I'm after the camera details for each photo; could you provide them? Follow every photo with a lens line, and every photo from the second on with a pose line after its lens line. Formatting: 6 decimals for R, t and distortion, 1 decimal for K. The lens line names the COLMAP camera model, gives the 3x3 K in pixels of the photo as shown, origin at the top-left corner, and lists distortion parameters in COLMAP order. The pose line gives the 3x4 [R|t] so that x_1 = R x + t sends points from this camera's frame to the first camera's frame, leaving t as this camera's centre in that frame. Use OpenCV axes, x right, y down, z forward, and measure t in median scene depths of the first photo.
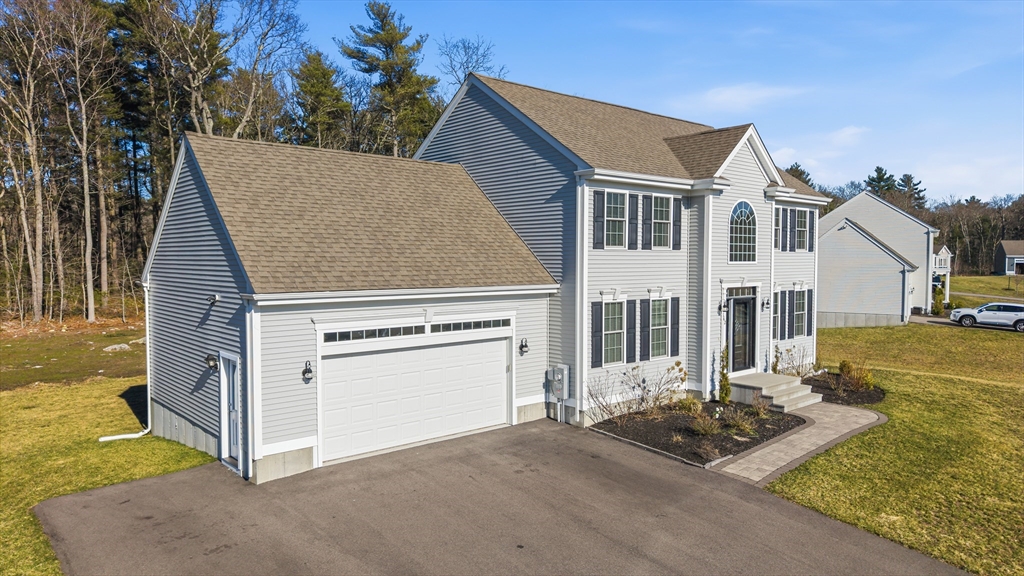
lens RADIAL K [[687.1, 0, 512.0], [0, 687.1, 288.0], [0, 0, 1]] dist [0.032285, -0.033966]
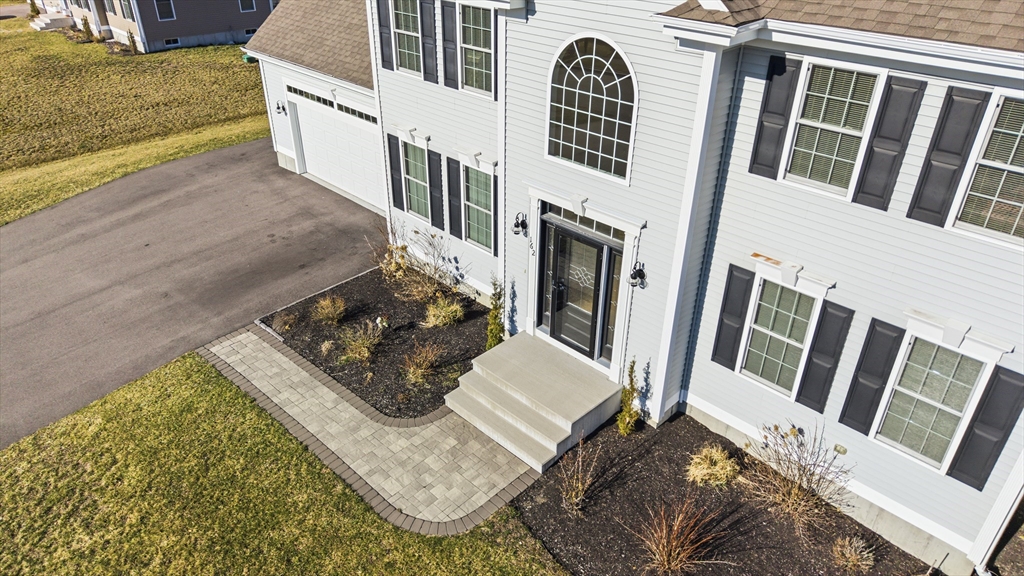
lens RADIAL K [[687.1, 0, 512.0], [0, 687.1, 288.0], [0, 0, 1]] dist [0.032285, -0.033966]
pose [[0.067192, 0.501819, -0.862359, 0.829946], [-0.055361, 0.864856, 0.498958, -0.213567], [0.996203, 0.014215, 0.085892, 0.943657]]
